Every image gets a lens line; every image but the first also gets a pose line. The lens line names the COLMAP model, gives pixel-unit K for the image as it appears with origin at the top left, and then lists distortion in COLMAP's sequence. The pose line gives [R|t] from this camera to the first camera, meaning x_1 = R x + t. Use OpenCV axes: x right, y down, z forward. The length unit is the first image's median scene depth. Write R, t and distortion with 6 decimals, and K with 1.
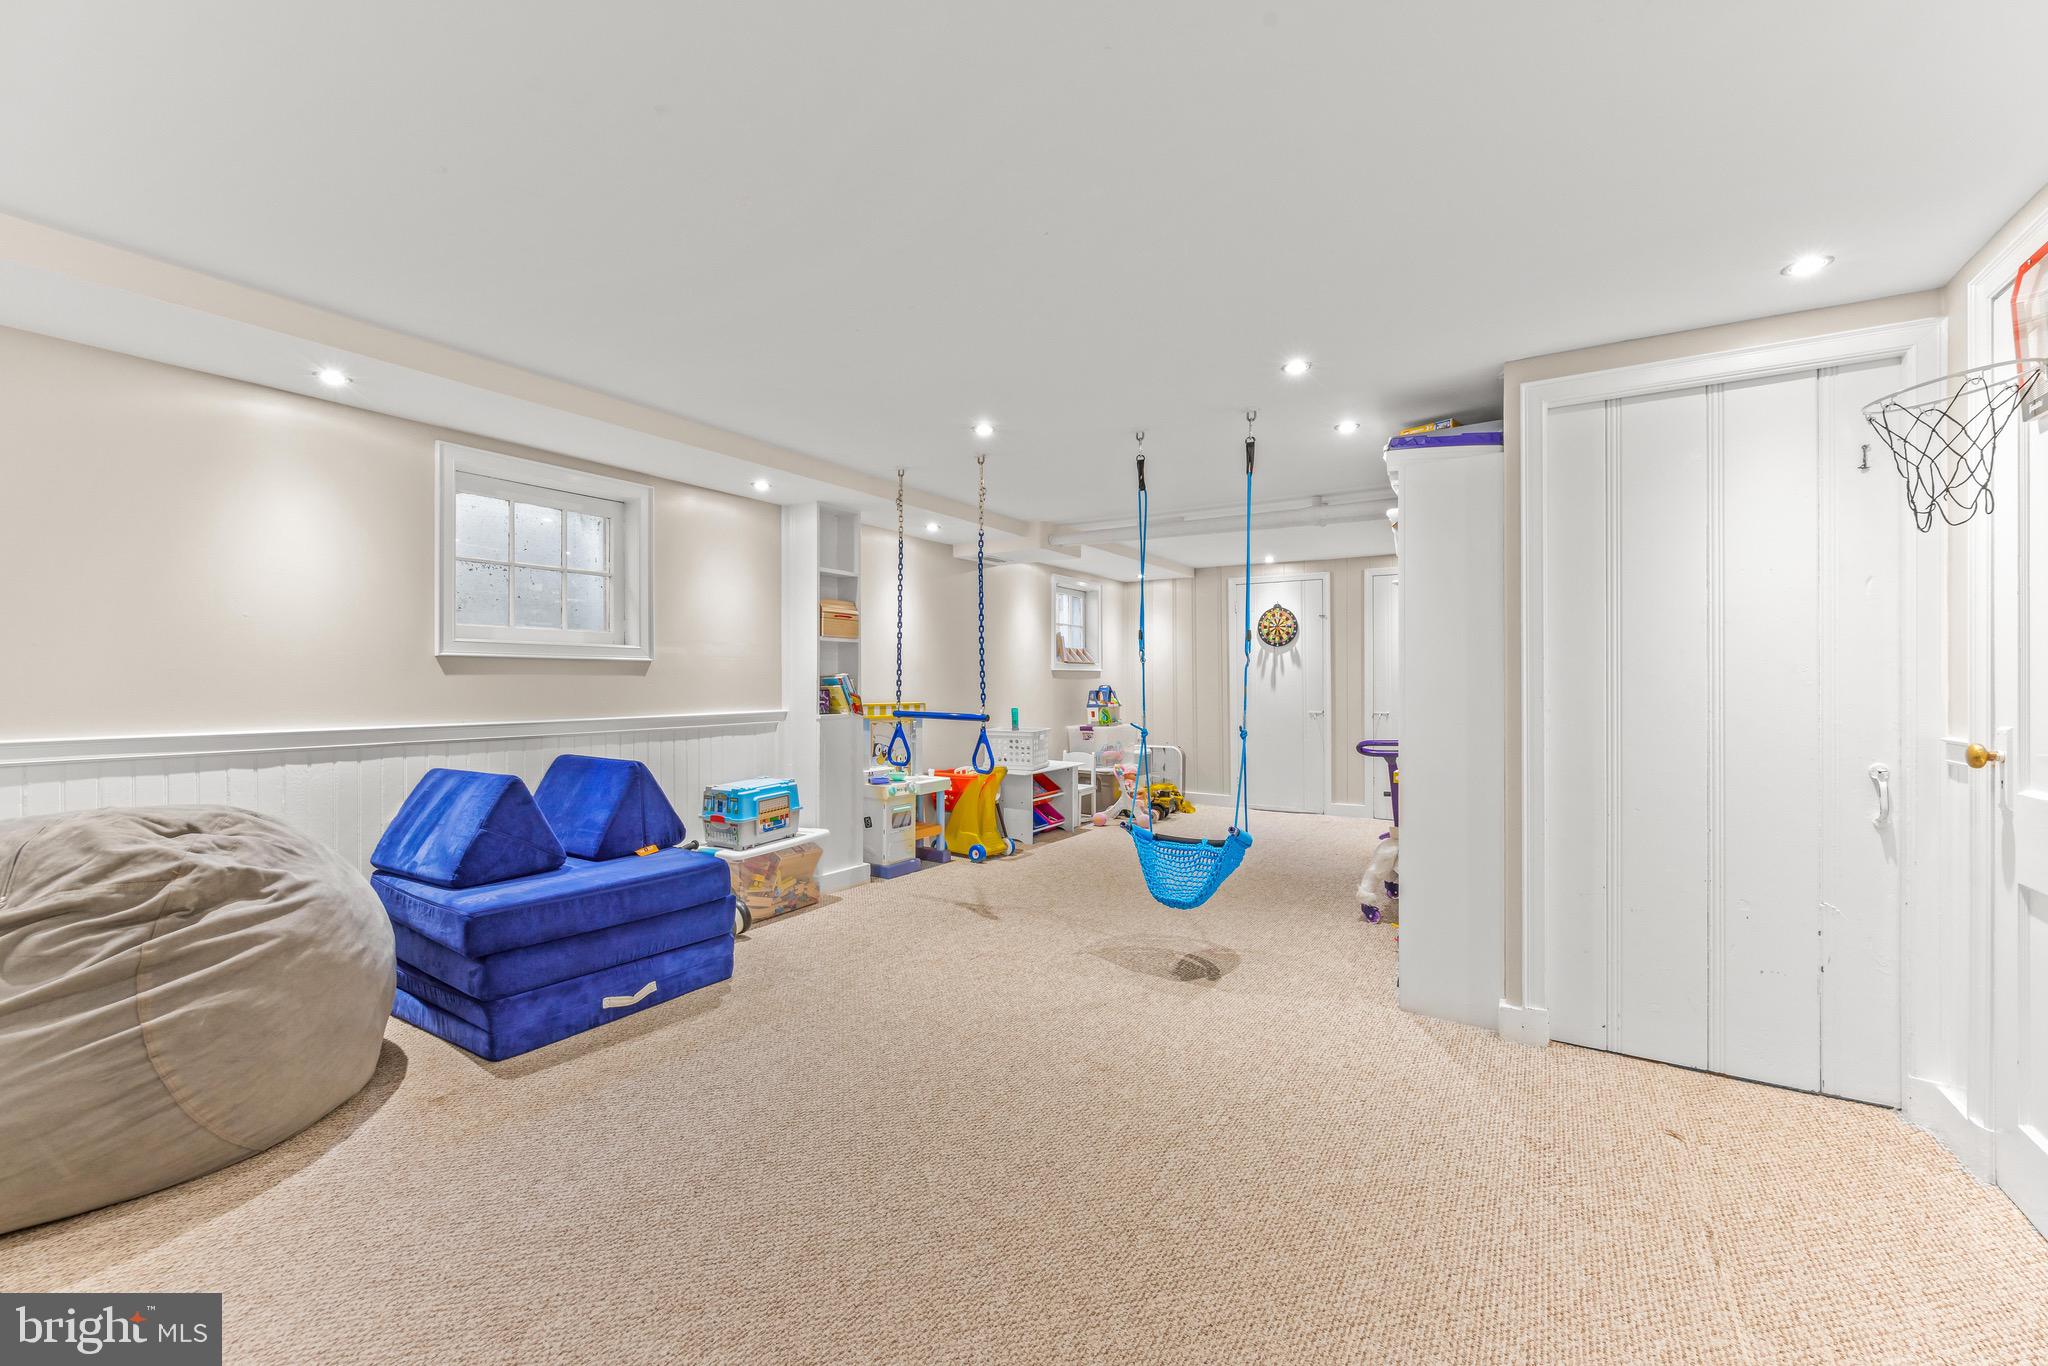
lens RADIAL K [[824.4, 0, 1029.1], [0, 824.4, 698.2], [0, 0, 1]] dist [-0.008486, -0.000007]
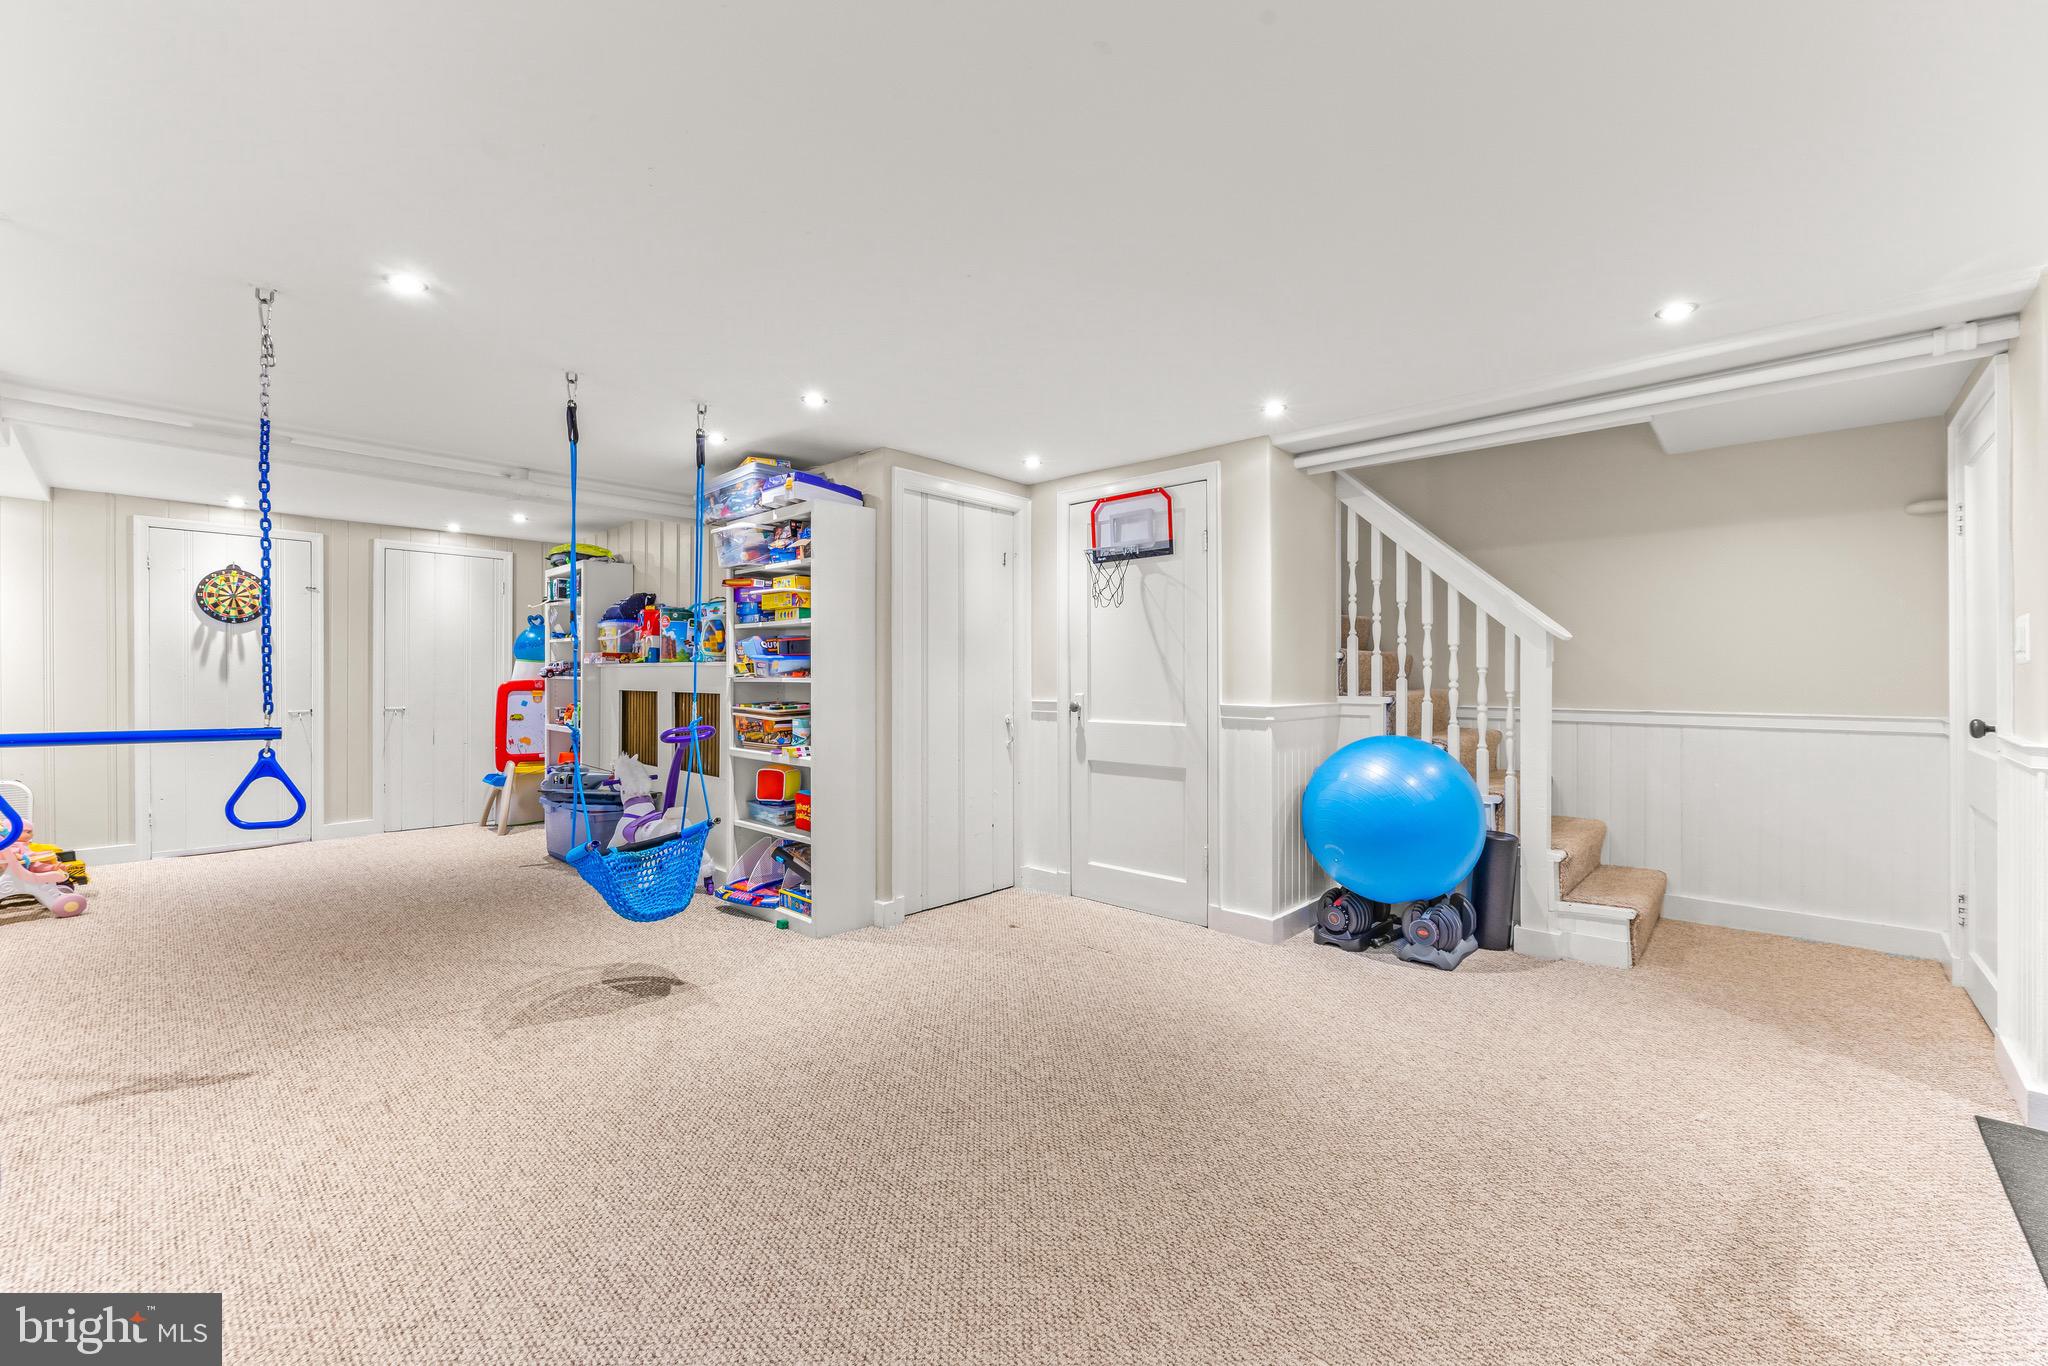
lens RADIAL K [[814.4, 0, 1022.3], [0, 814.4, 685.5], [0, 0, 1]] dist [-0.003343, 0.000252]
pose [[0.179603, -0.014680, 0.983630, -0.588677], [0.017473, 0.999779, 0.011731, -0.008882], [-0.983584, 0.015080, 0.179820, 0.402564]]
